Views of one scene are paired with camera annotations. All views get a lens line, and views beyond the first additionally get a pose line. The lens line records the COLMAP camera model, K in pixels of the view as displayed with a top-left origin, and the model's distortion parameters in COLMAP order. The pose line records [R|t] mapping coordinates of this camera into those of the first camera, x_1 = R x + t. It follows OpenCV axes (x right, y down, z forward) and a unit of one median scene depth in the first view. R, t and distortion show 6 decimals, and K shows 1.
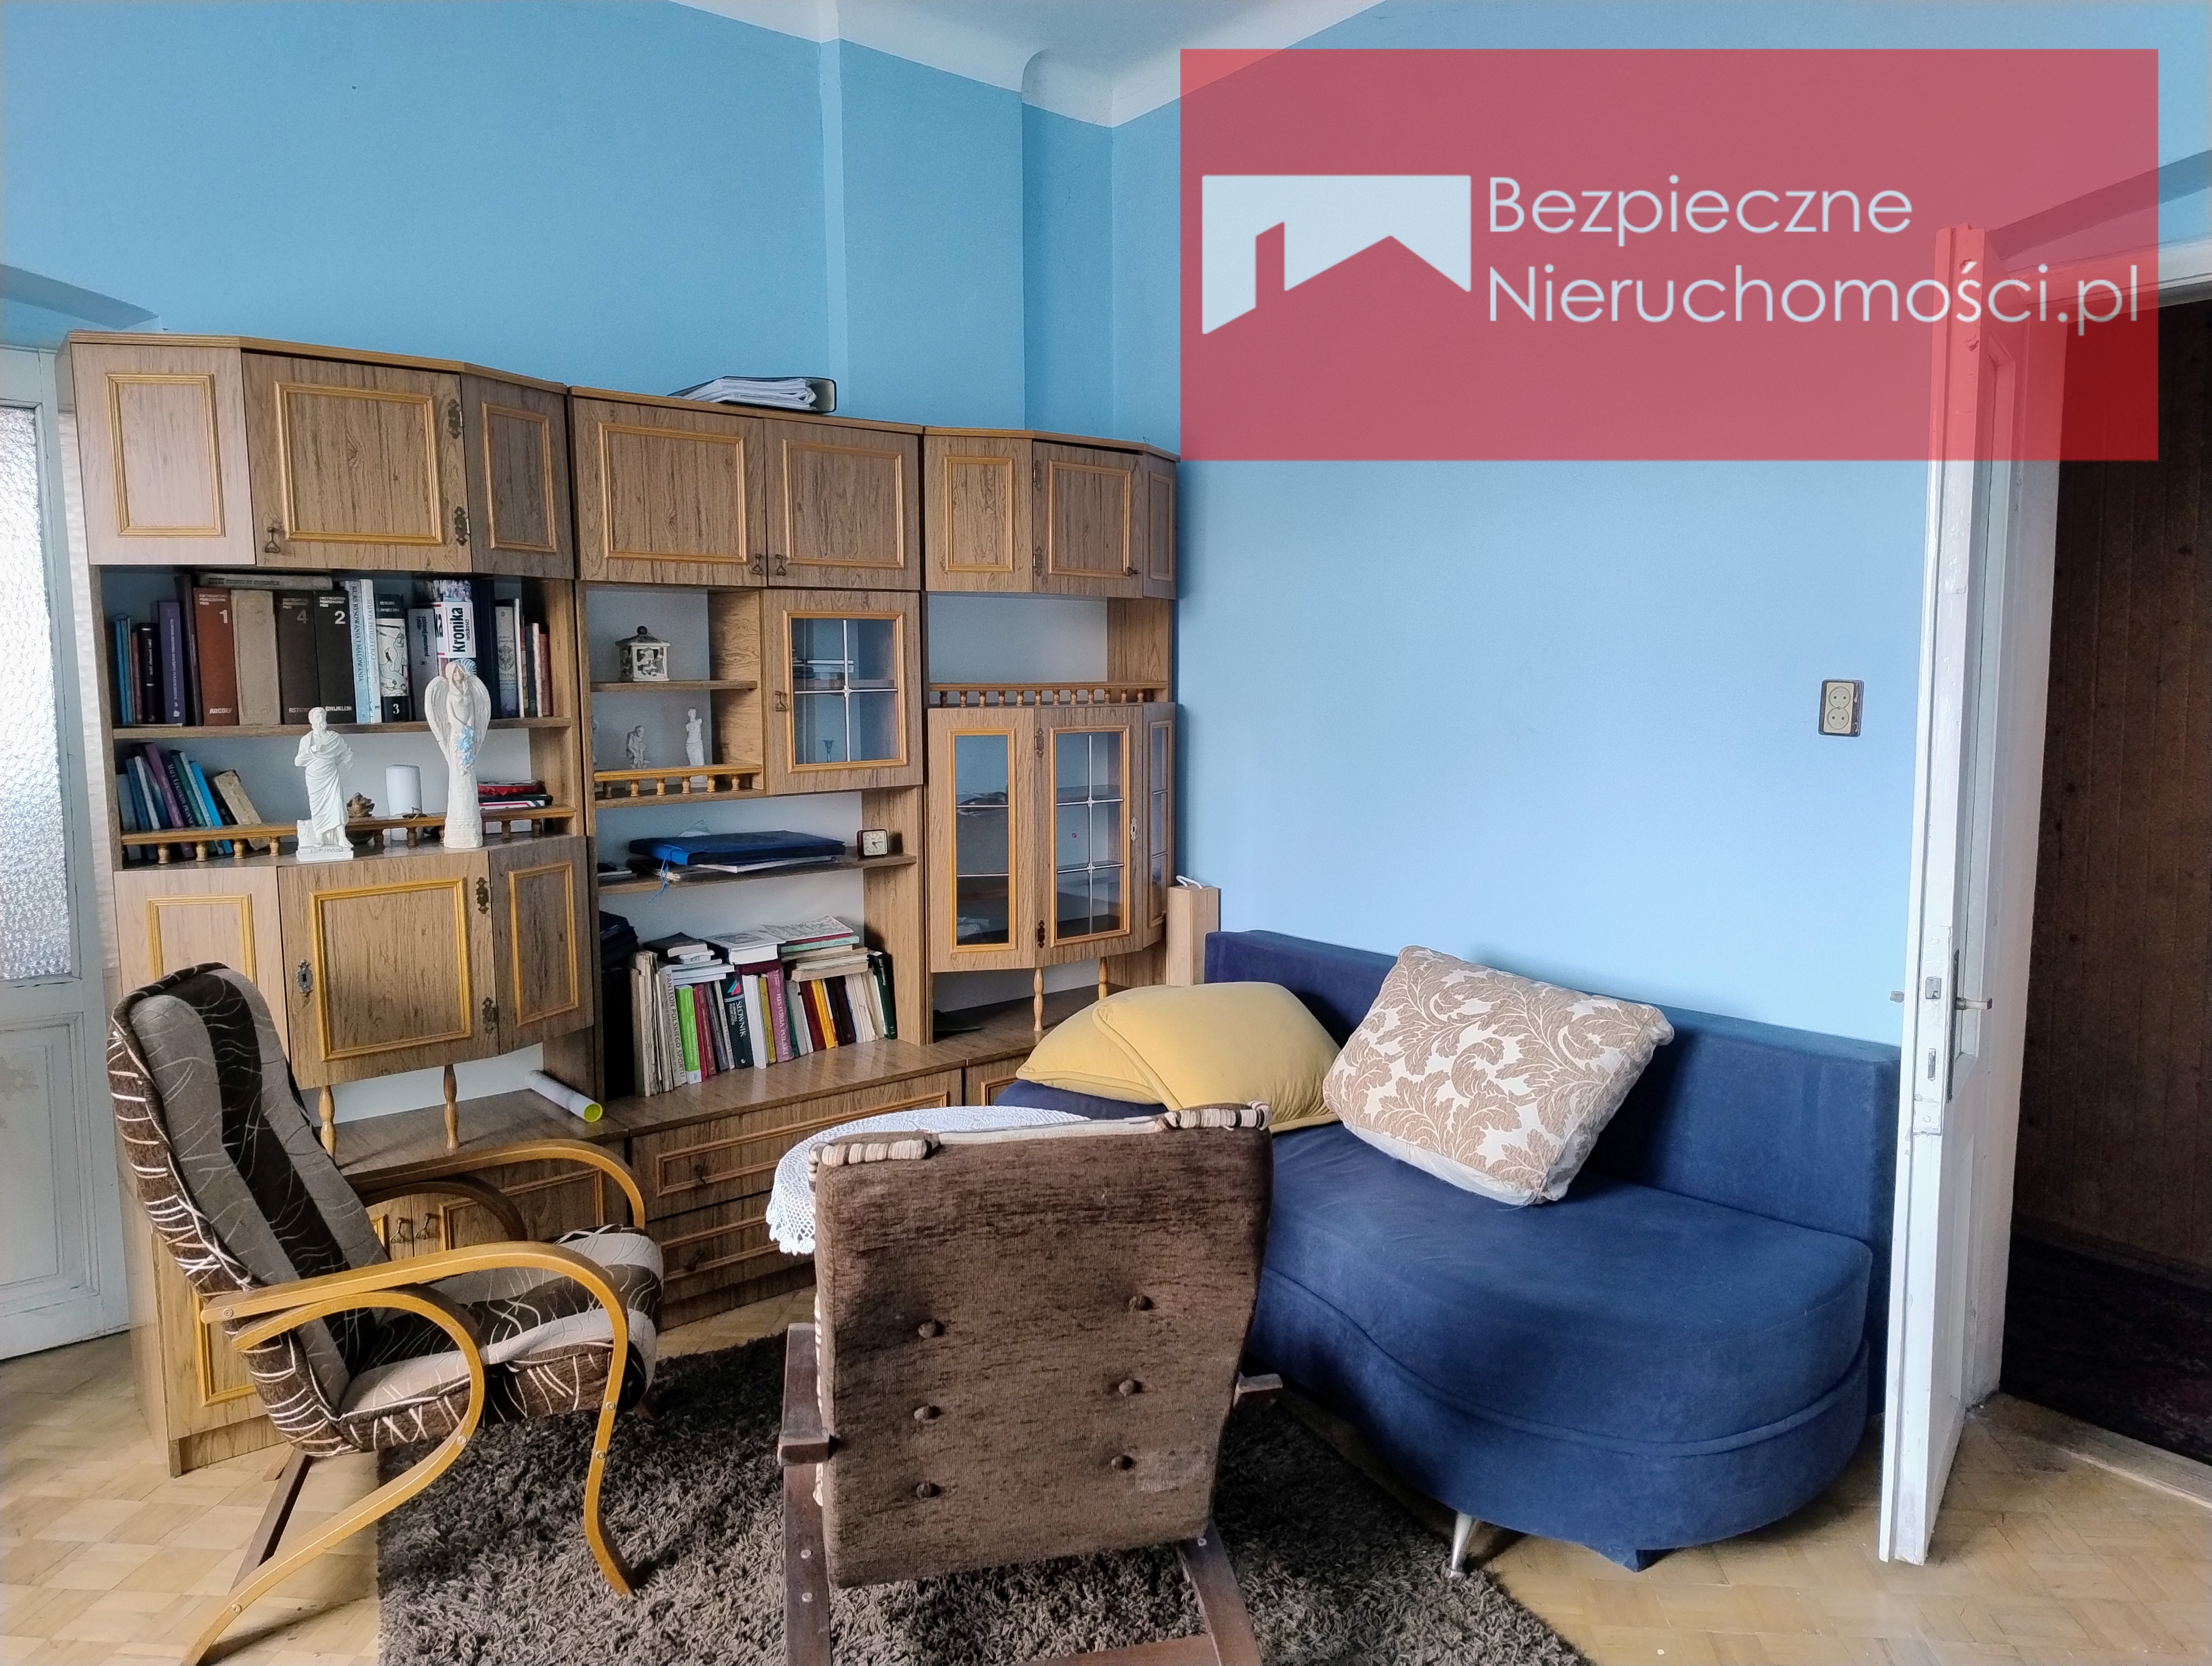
lens RADIAL K [[1548.7, 0, 1106.0], [0, 1548.7, 833.0], [0, 0, 1]] dist [0.006491, -0.067450]
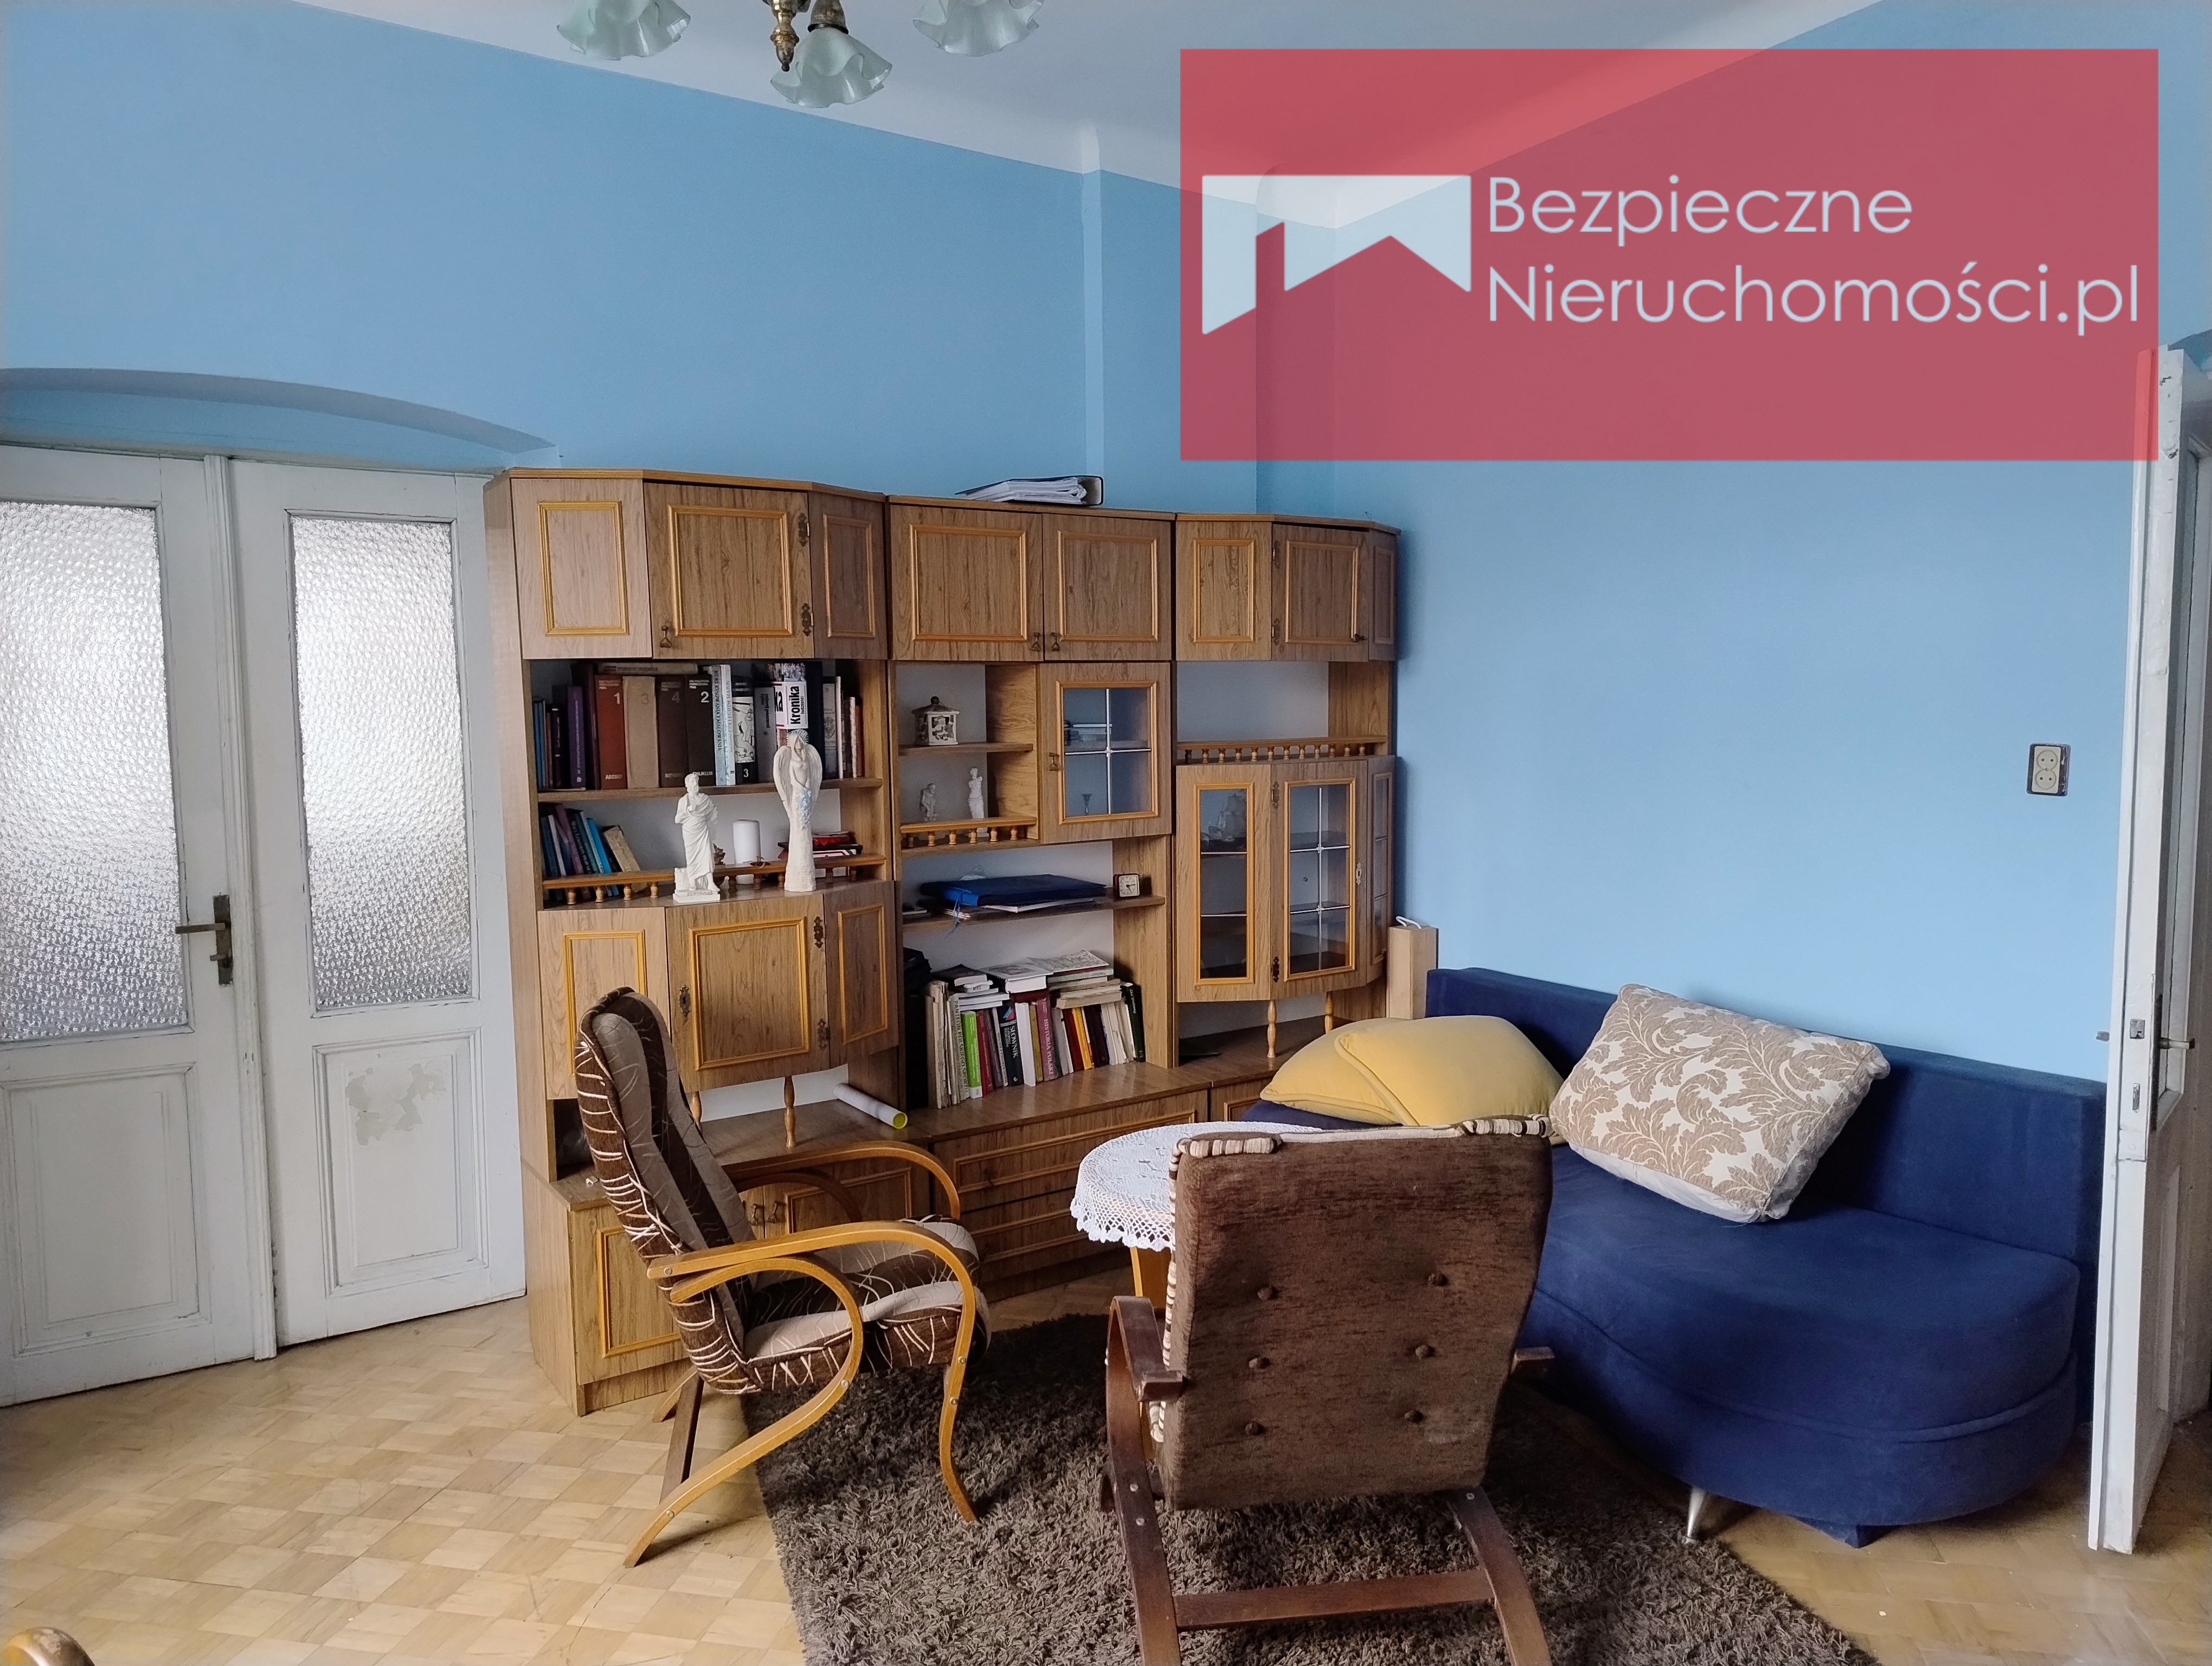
lens RADIAL K [[1552.0, 0, 1071.4], [0, 1552.0, 841.5], [0, 0, 1]] dist [-0.005809, -0.030222]
pose [[0.992742, 0.001649, -0.120255, -0.074966], [-0.003312, 0.999902, -0.013630, -0.013584], [0.120221, 0.013930, 0.992649, -0.155041]]
